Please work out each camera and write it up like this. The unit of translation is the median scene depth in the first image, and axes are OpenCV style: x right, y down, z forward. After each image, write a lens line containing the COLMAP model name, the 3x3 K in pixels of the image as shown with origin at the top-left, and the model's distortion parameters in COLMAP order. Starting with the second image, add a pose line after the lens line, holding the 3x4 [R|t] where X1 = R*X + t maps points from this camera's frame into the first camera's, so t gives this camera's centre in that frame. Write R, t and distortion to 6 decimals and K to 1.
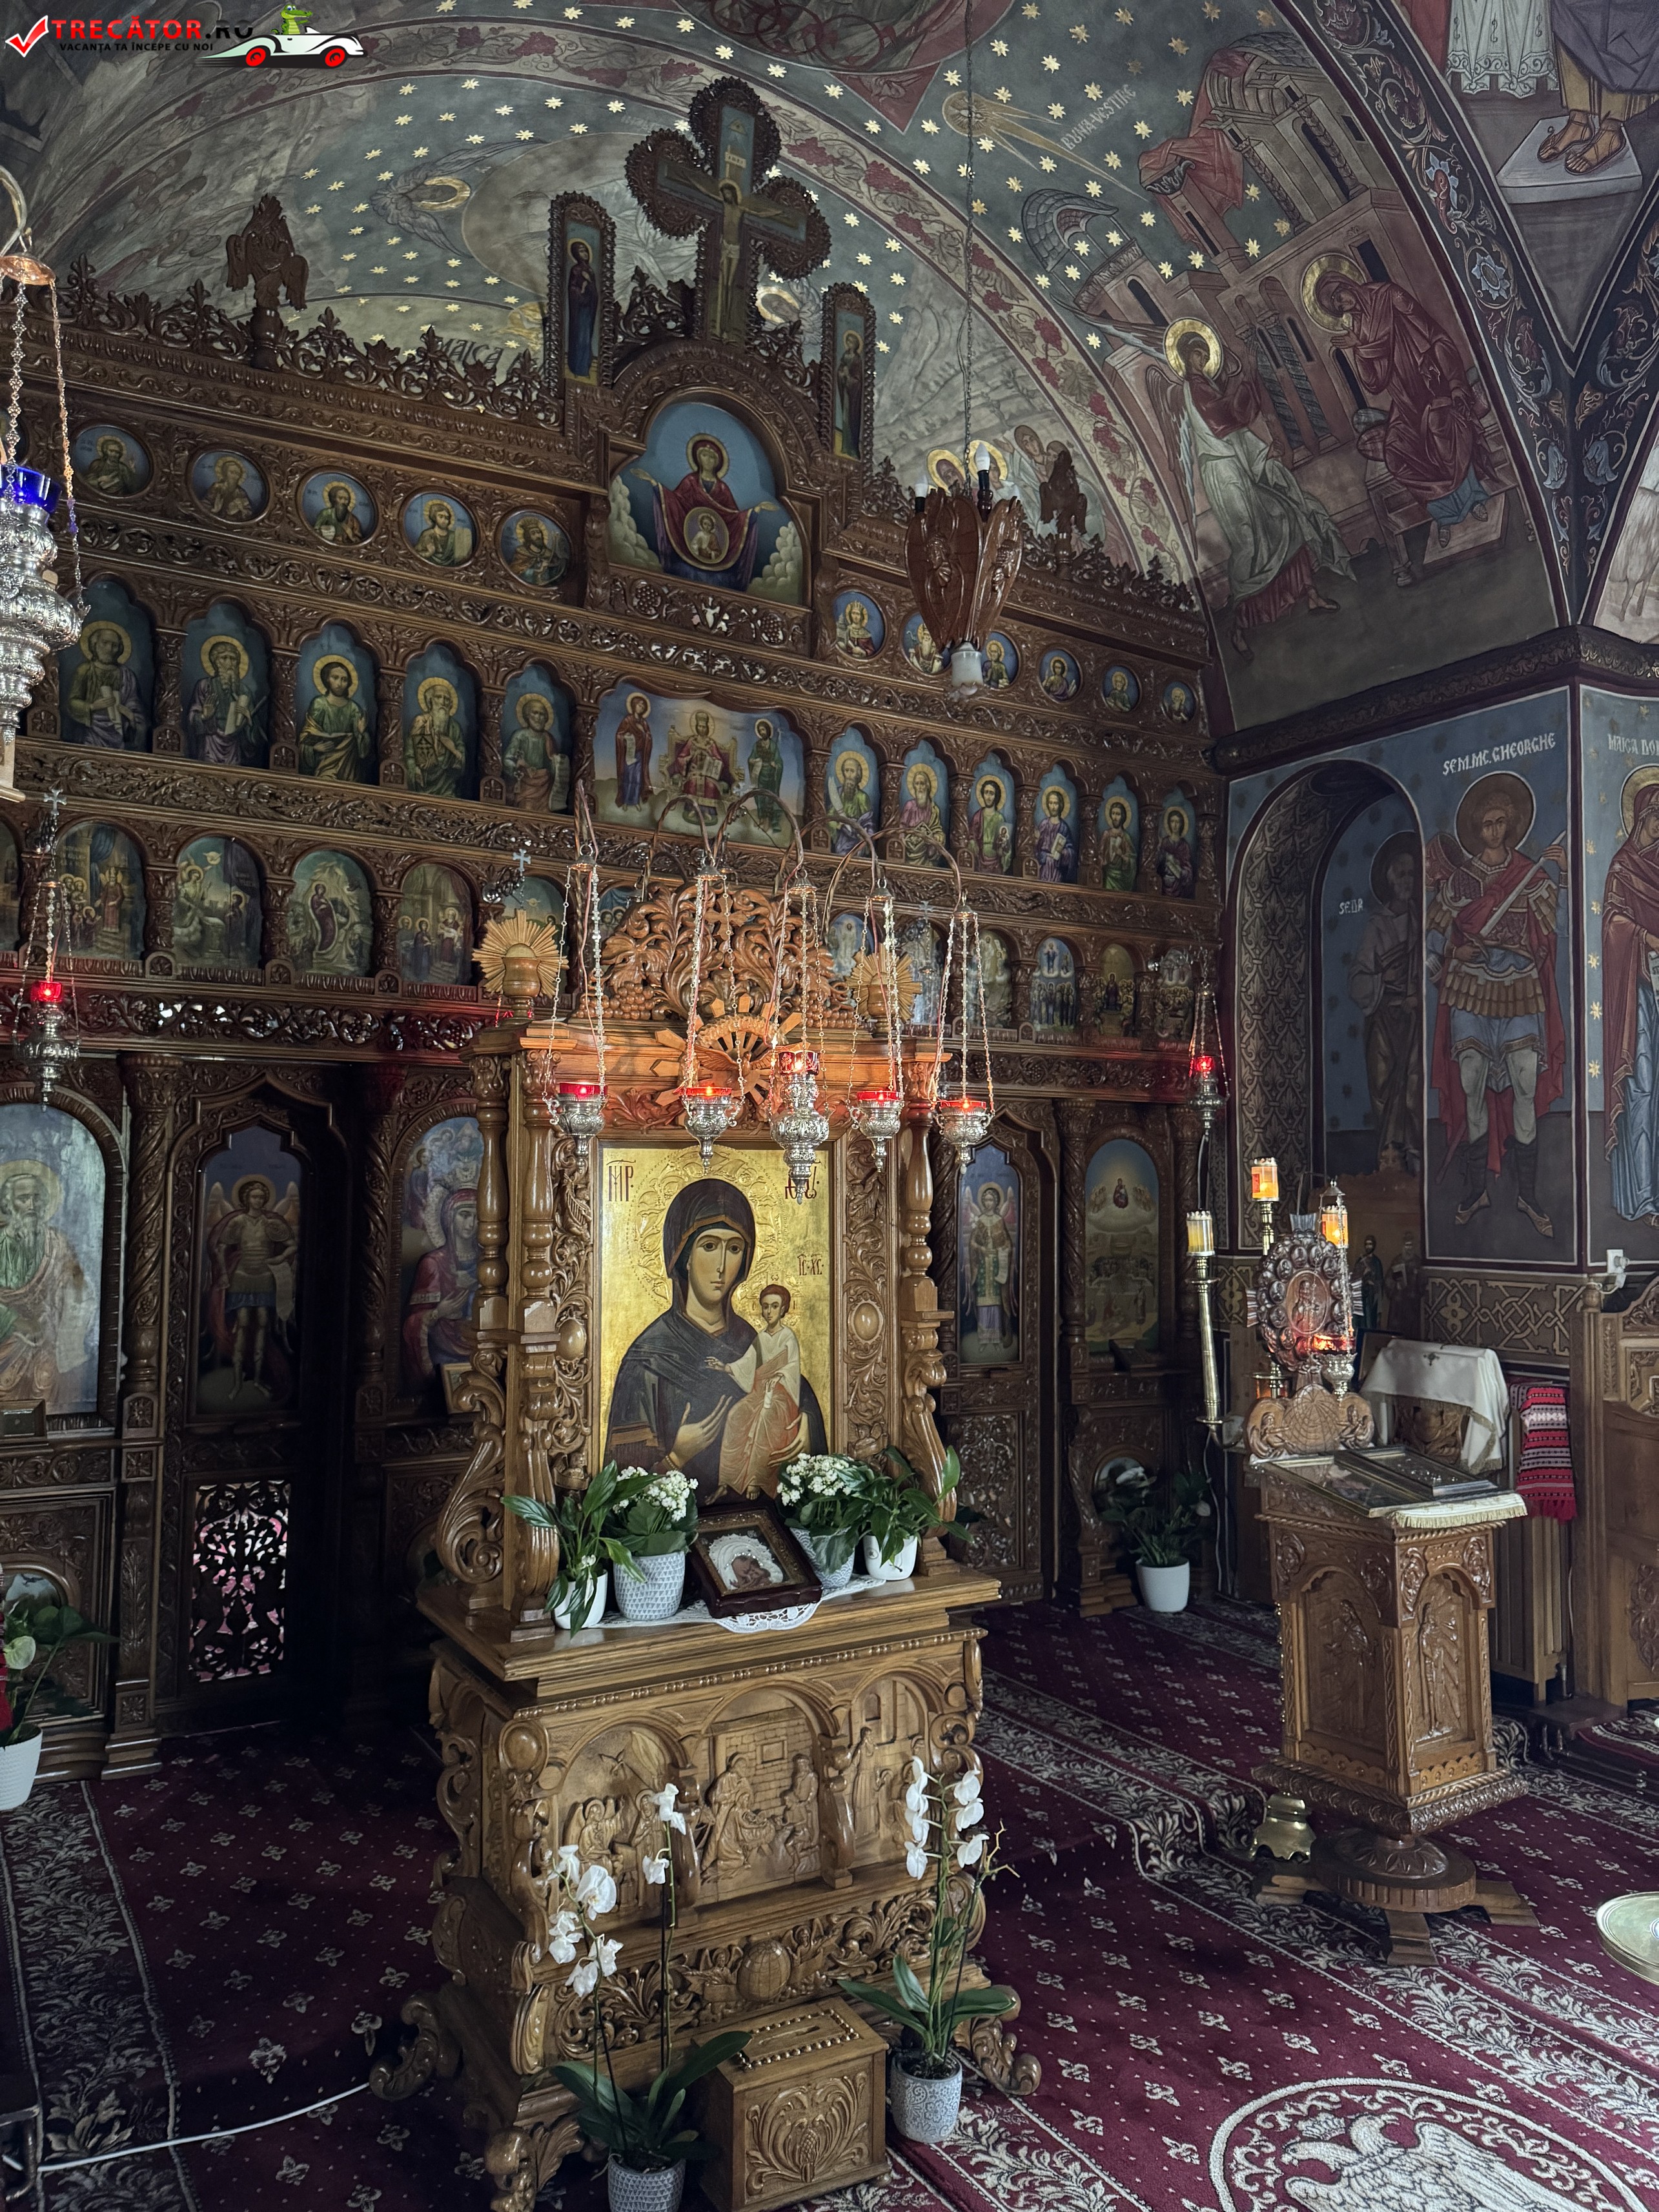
lens RADIAL K [[1555.3, 0, 894.5], [0, 1555.3, 1129.9], [0, 0, 1]] dist [-0.003495, 0.007636]
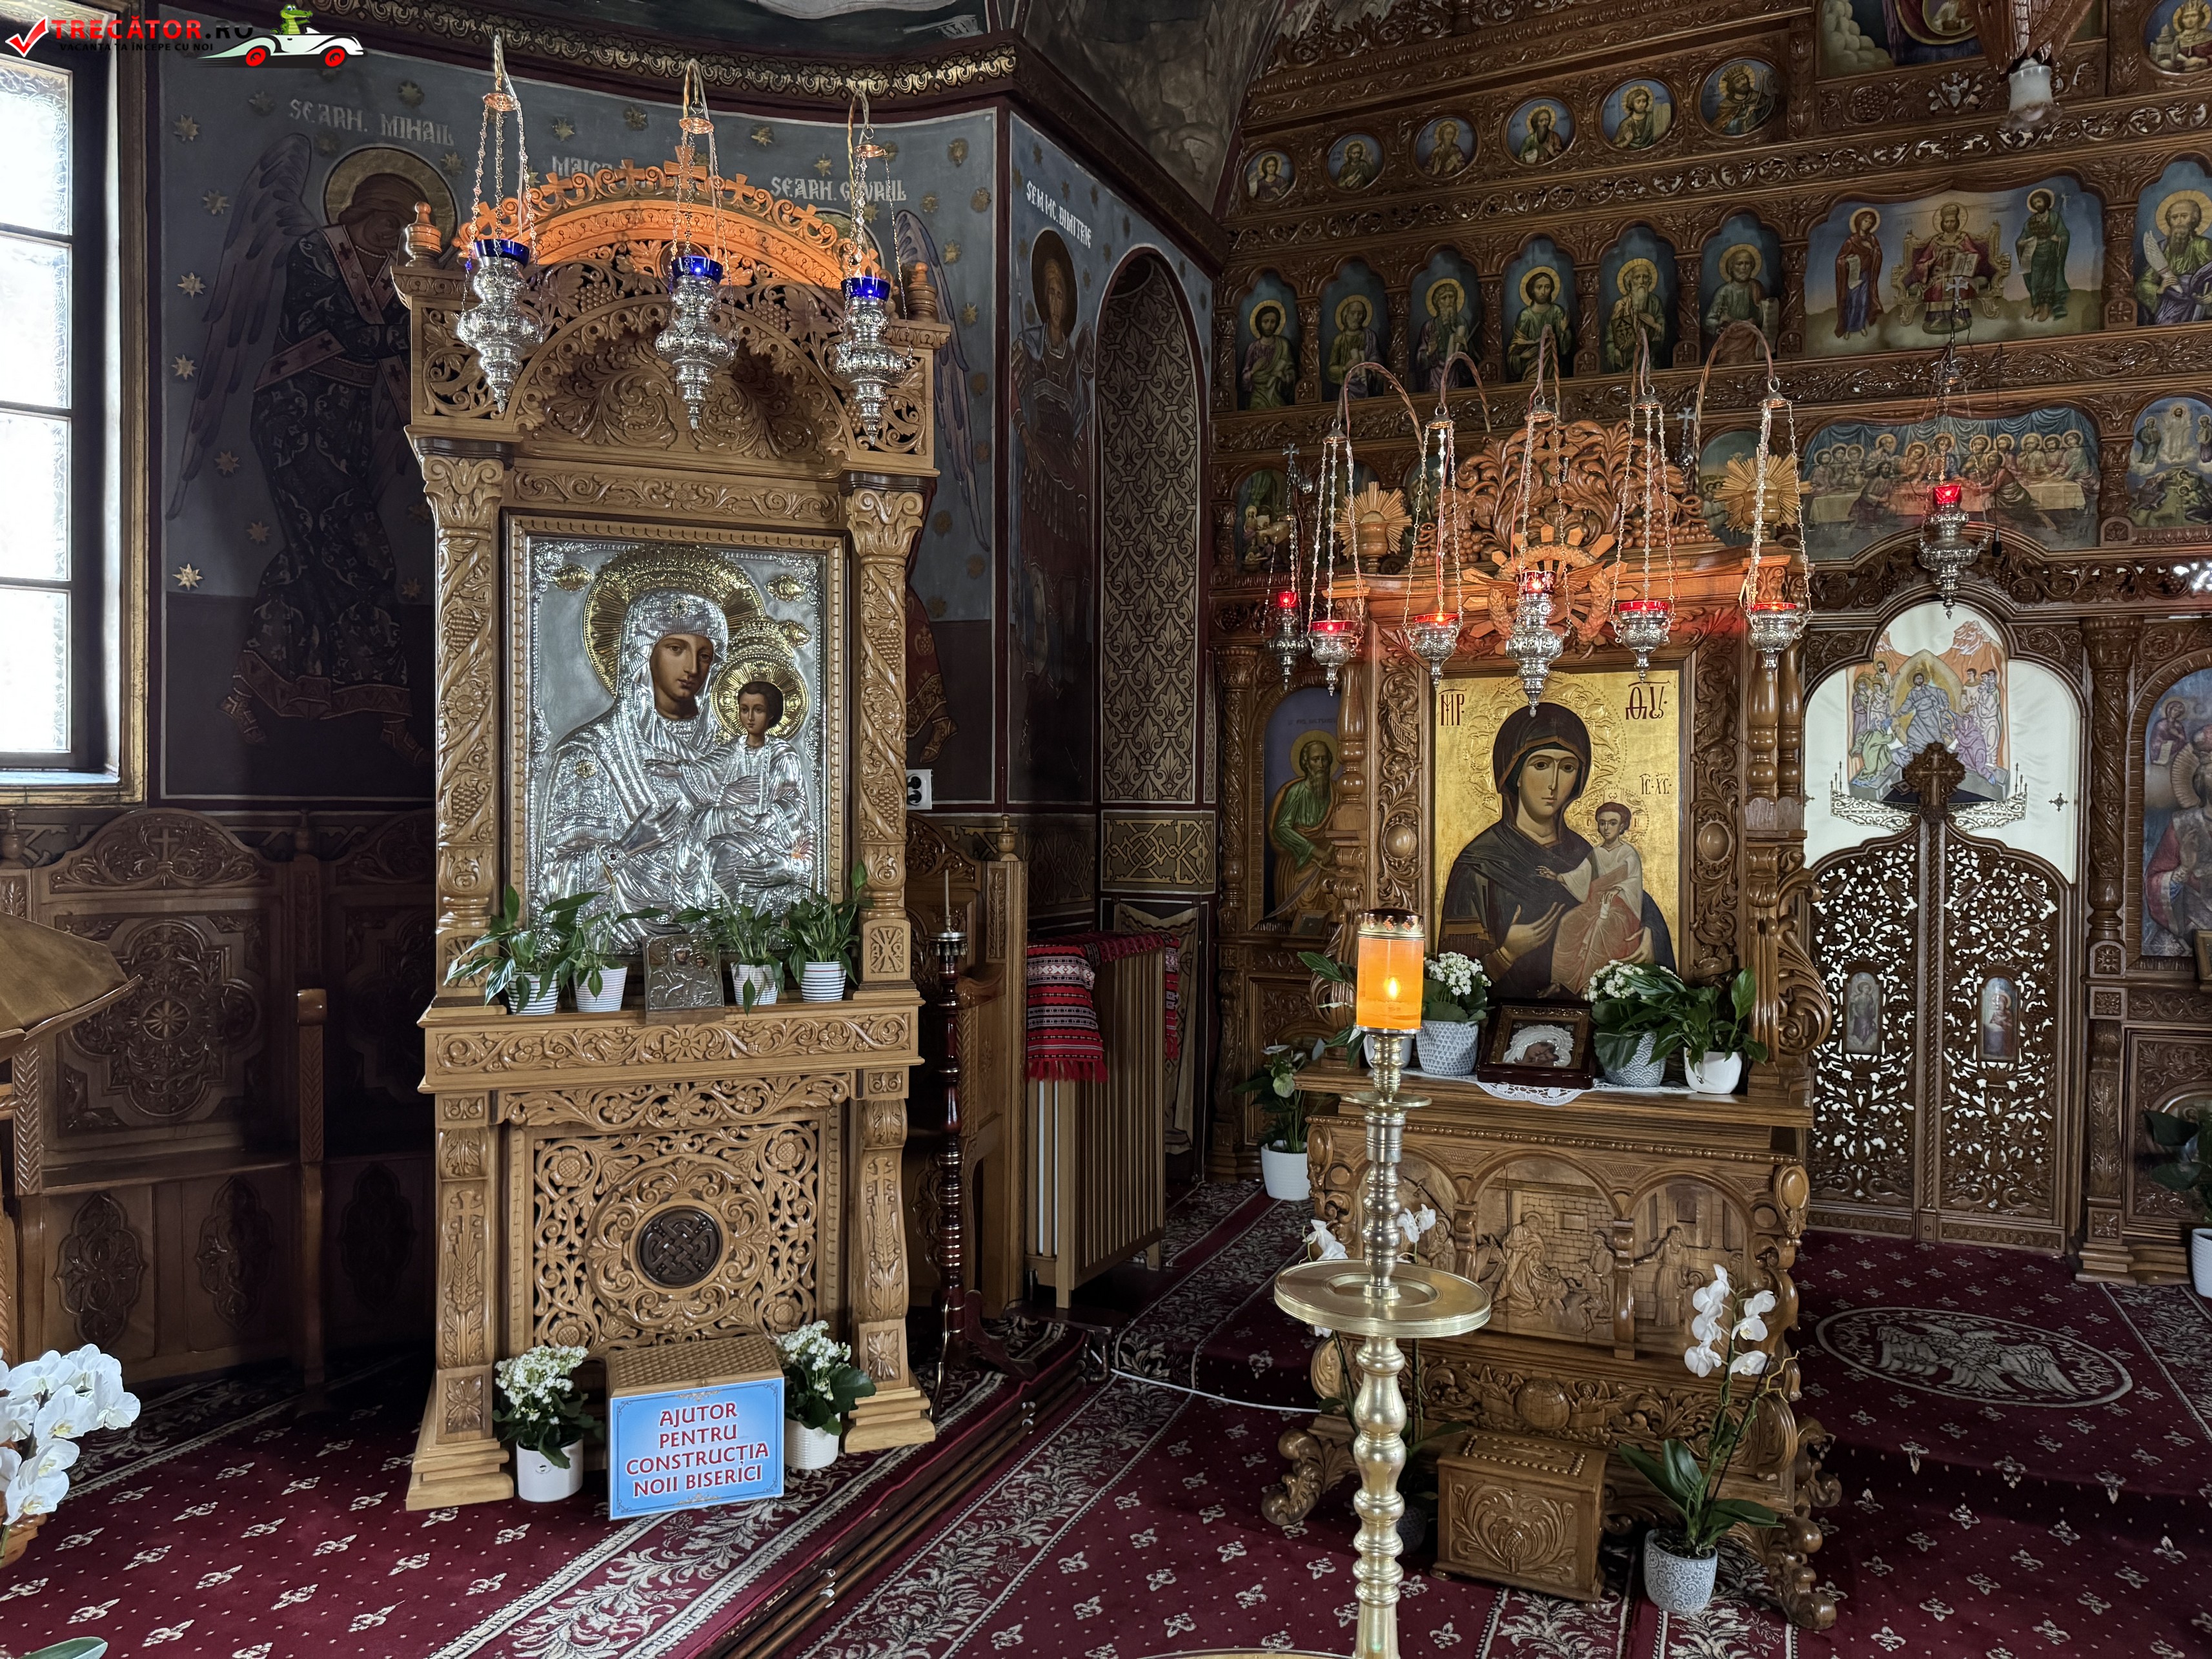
lens RADIAL K [[1555.3, 0, 1100.4], [0, 1555.3, 832.3], [0, 0, 1]] dist [-0.003495, 0.007636]
pose [[0.603120, 0.008200, -0.797608, 0.336458], [0.037281, 0.998565, 0.038456, 0.041662], [0.796778, -0.052930, 0.601949, 0.064216]]
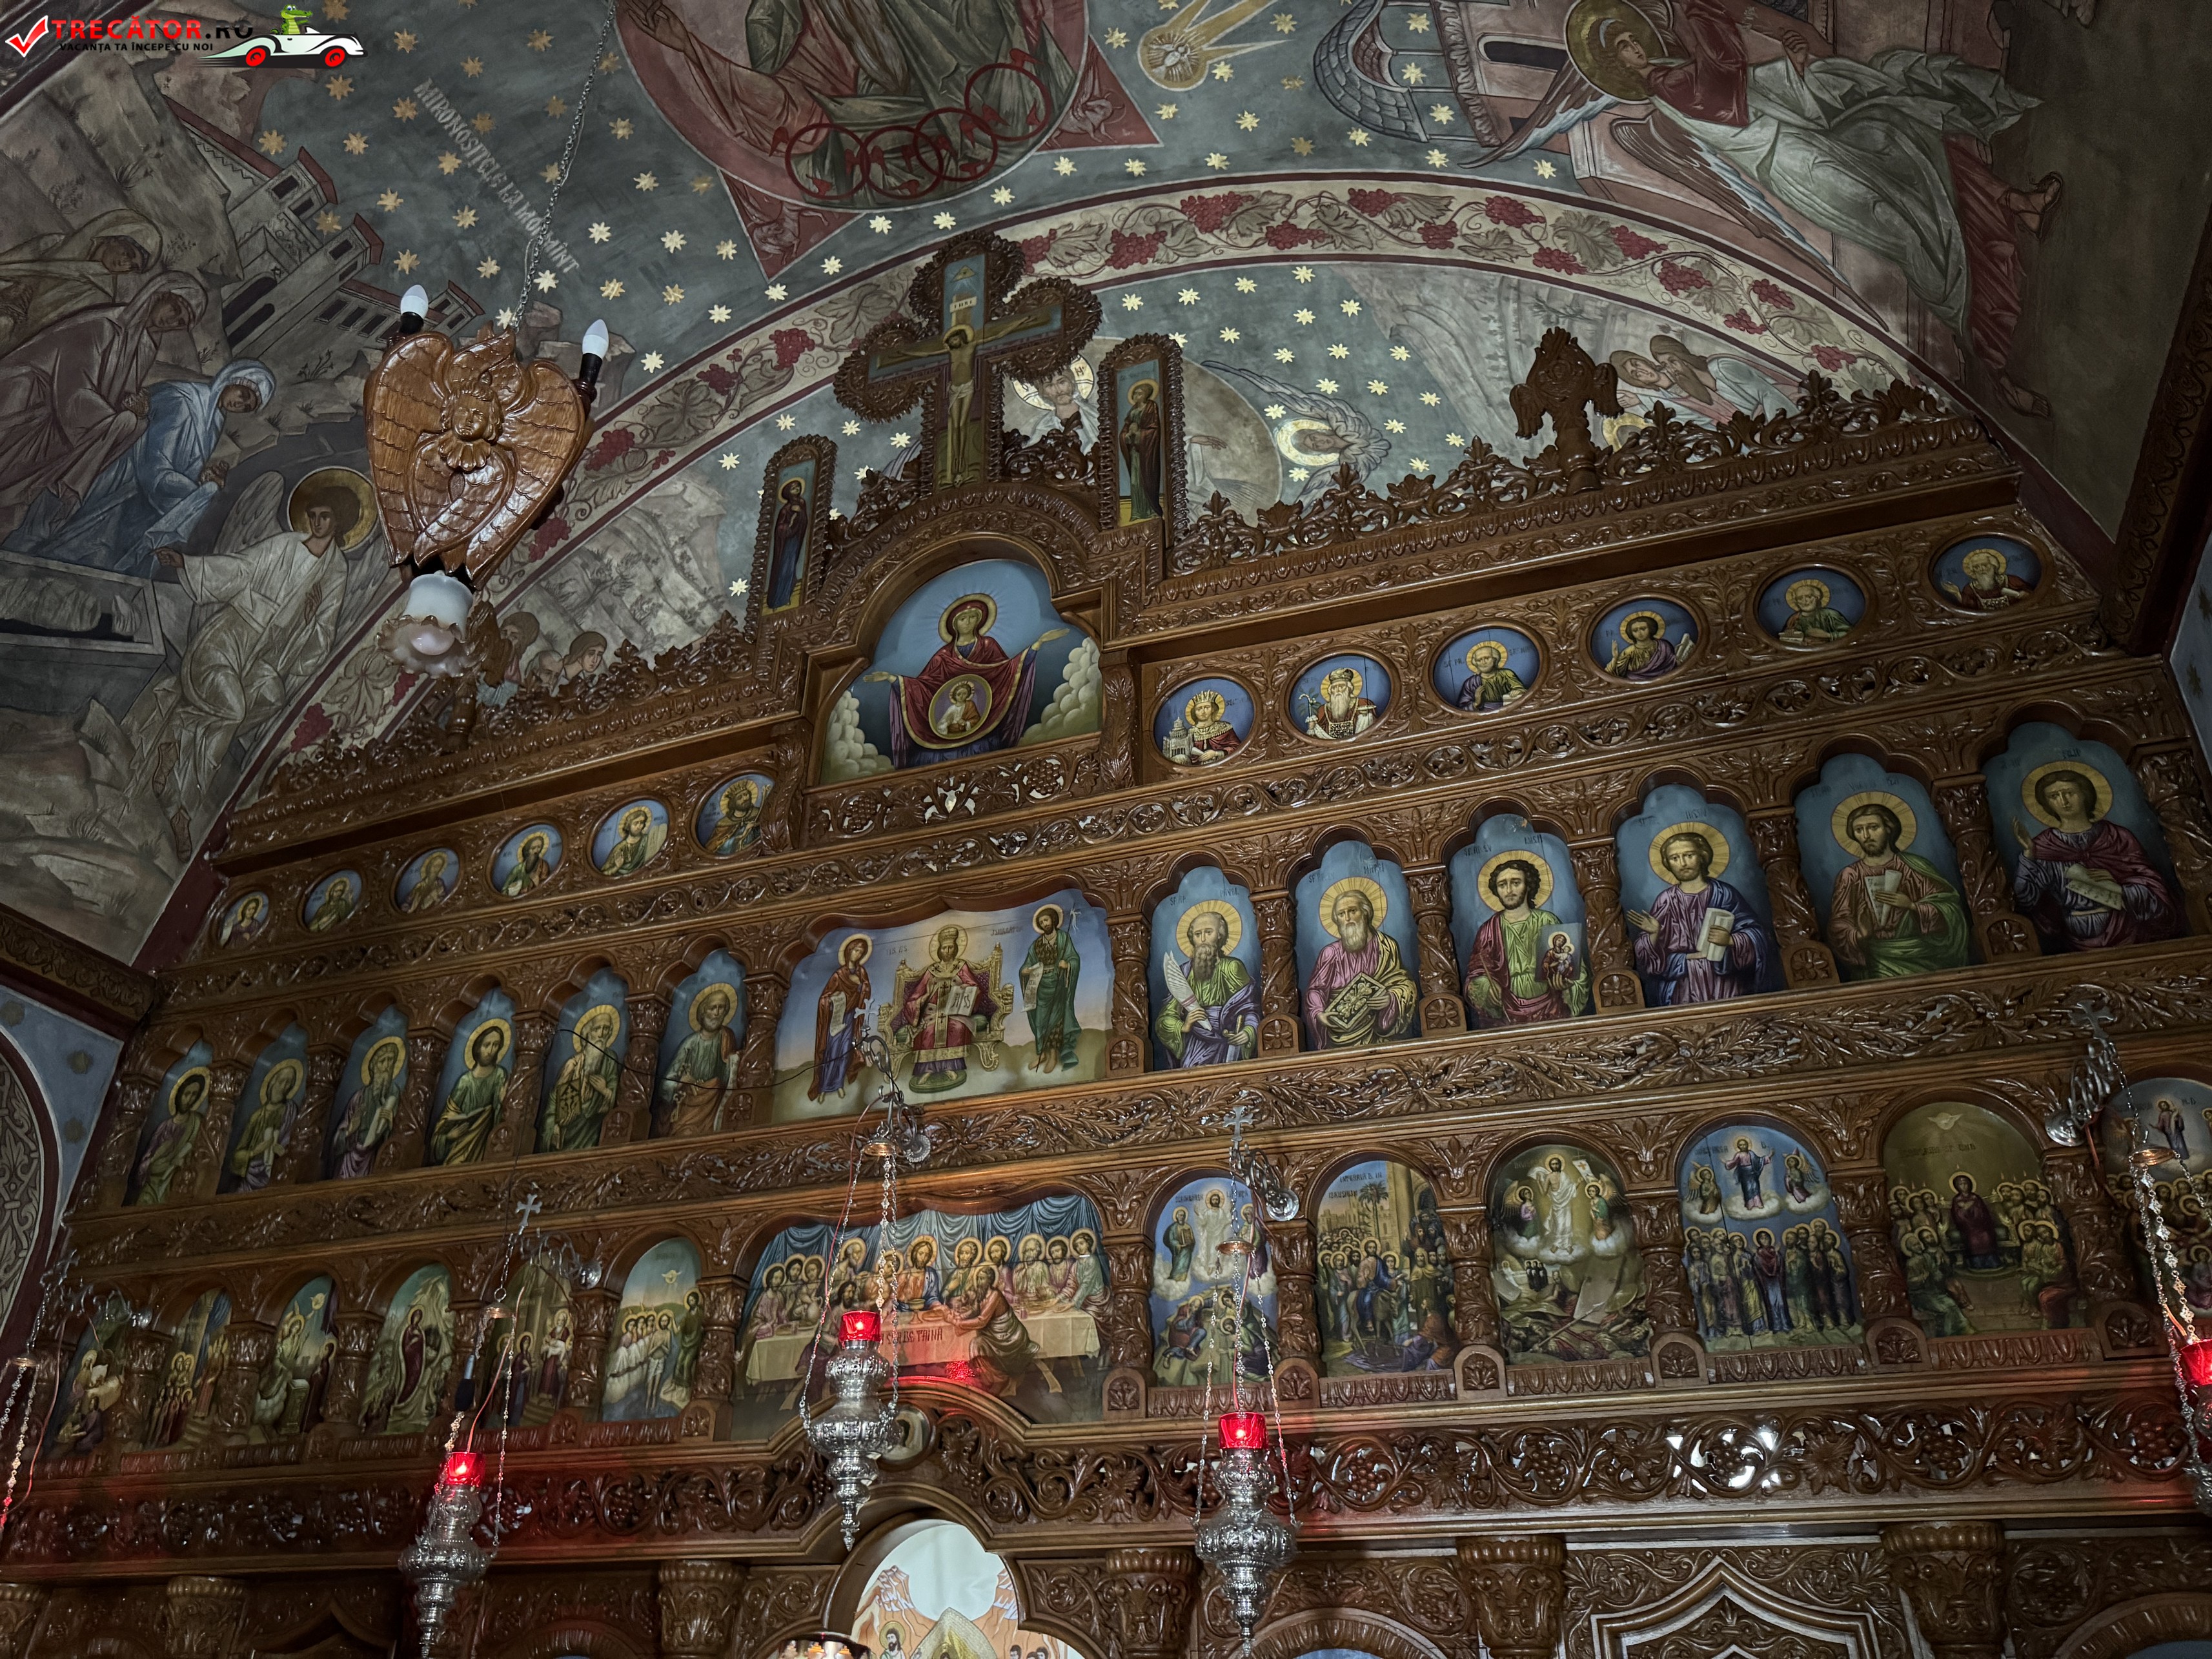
lens RADIAL K [[1555.3, 0, 1091.3], [0, 1555.3, 835.2], [0, 0, 1]] dist [-0.003495, 0.007636]
pose [[0.619287, -0.407165, -0.671342, 0.417471], [0.036673, 0.869100, -0.493275, 0.023445], [0.784308, 0.280858, 0.553155, 0.766107]]
